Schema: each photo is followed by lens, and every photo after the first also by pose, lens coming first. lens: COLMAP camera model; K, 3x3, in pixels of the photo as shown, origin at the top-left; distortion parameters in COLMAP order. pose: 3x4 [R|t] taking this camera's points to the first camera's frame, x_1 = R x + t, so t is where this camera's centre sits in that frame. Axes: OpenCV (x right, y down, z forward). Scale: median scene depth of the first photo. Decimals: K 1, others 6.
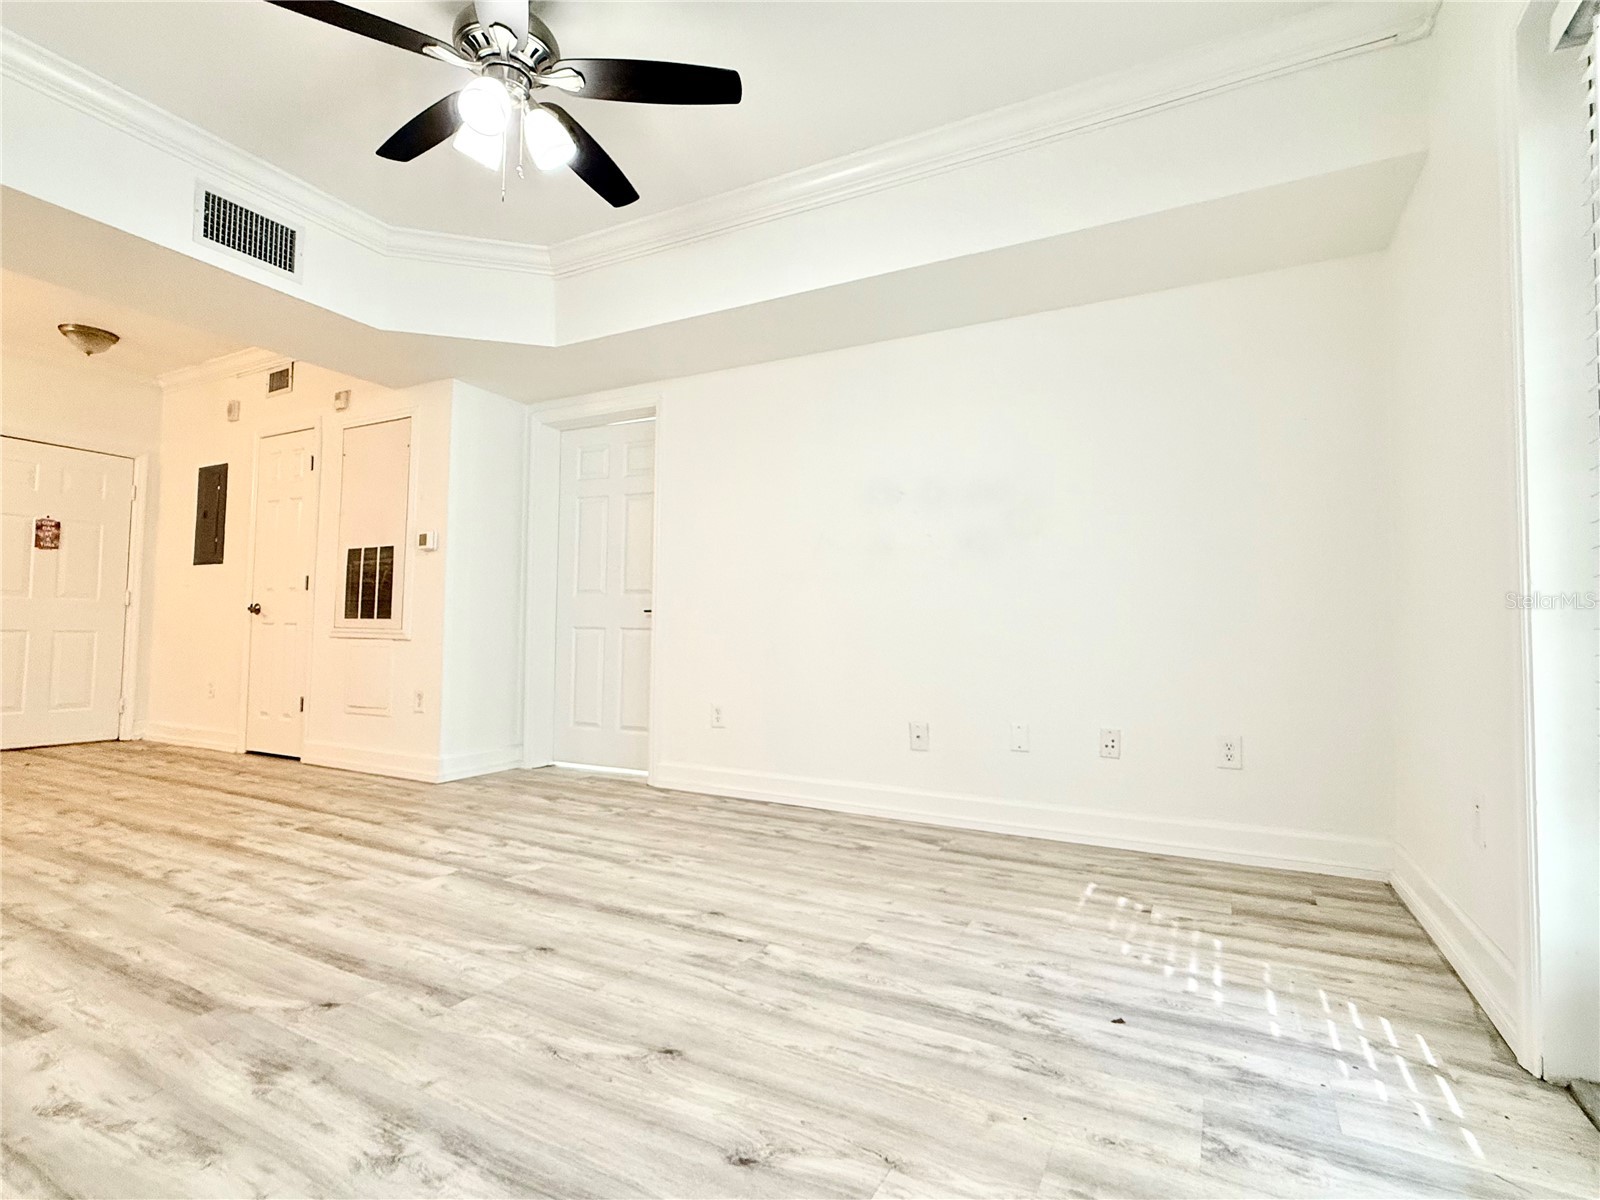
lens RADIAL K [[776.6, 0, 800.0], [0, 776.6, 600.0], [0, 0, 1]] dist [-0.002239, 0.000254]
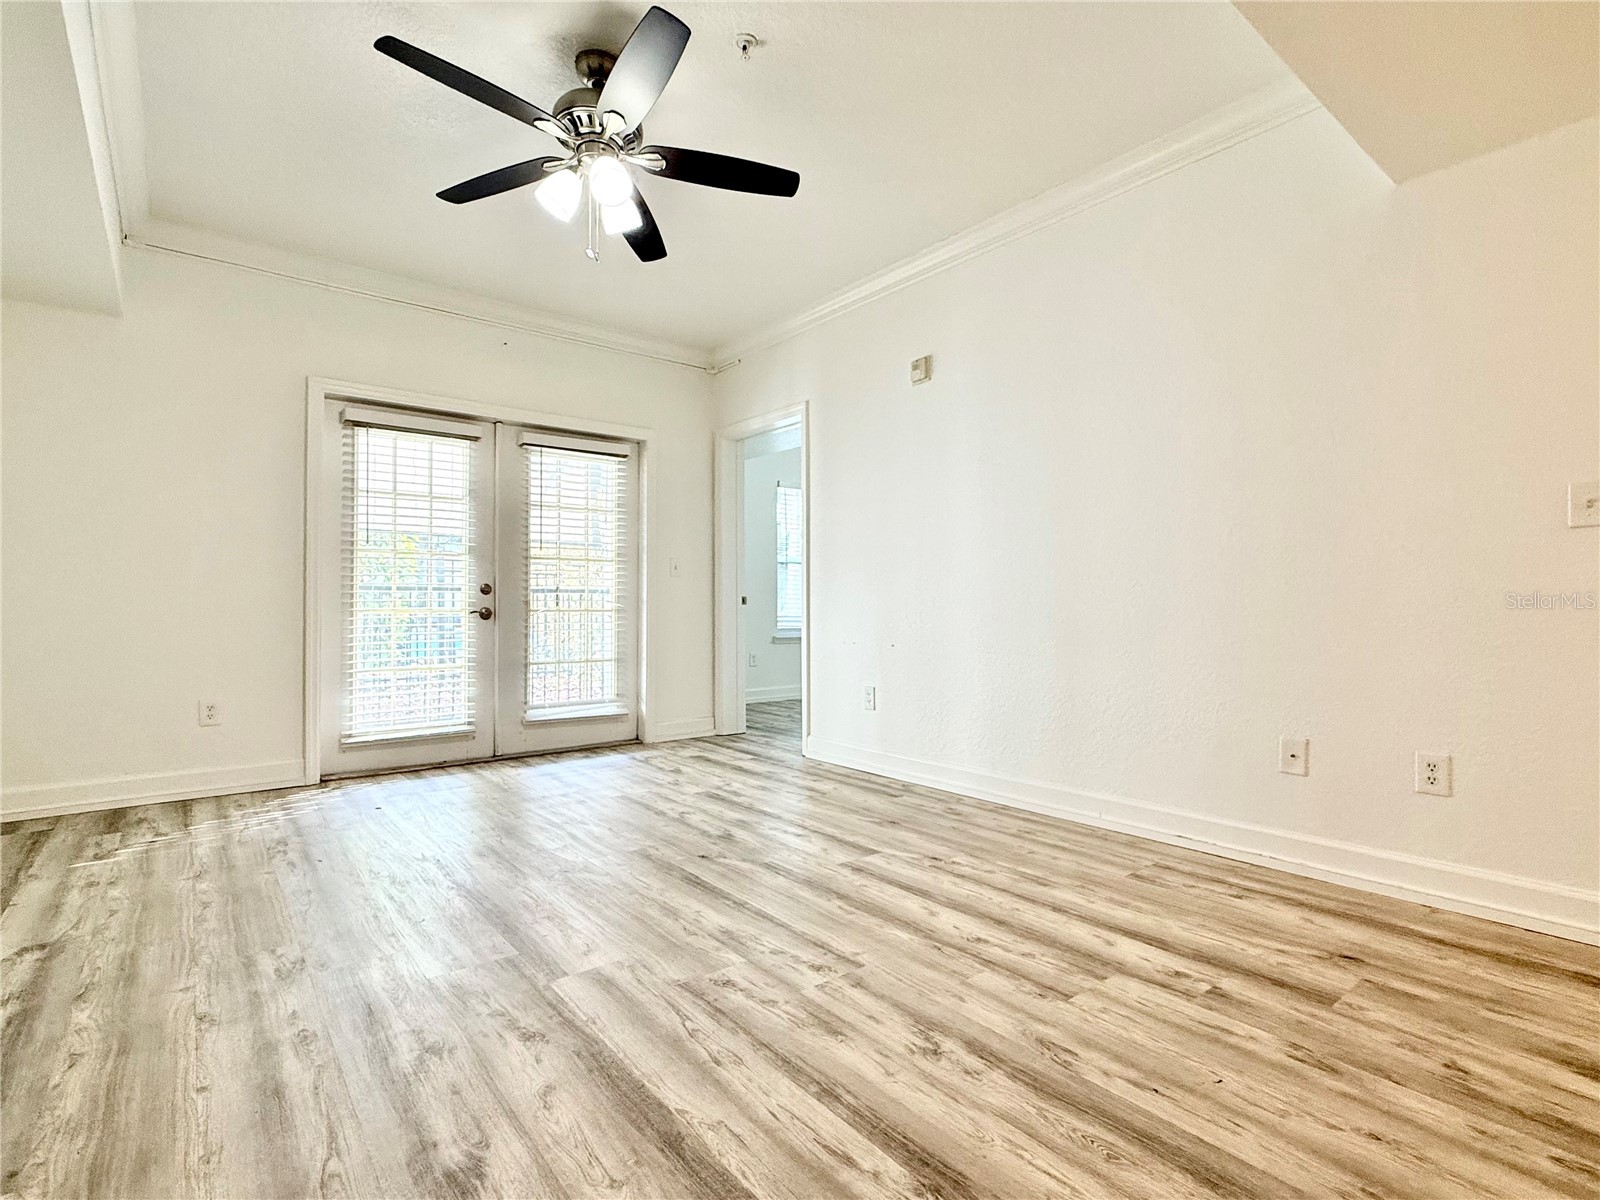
lens RADIAL K [[776.6, 0, 800.0], [0, 776.6, 600.0], [0, 0, 1]] dist [-0.002239, 0.000254]
pose [[-0.917732, -0.011839, 0.397024, -1.084815], [-0.033585, 0.998289, -0.047864, 0.029169], [-0.395778, -0.057261, -0.916559, 1.849957]]
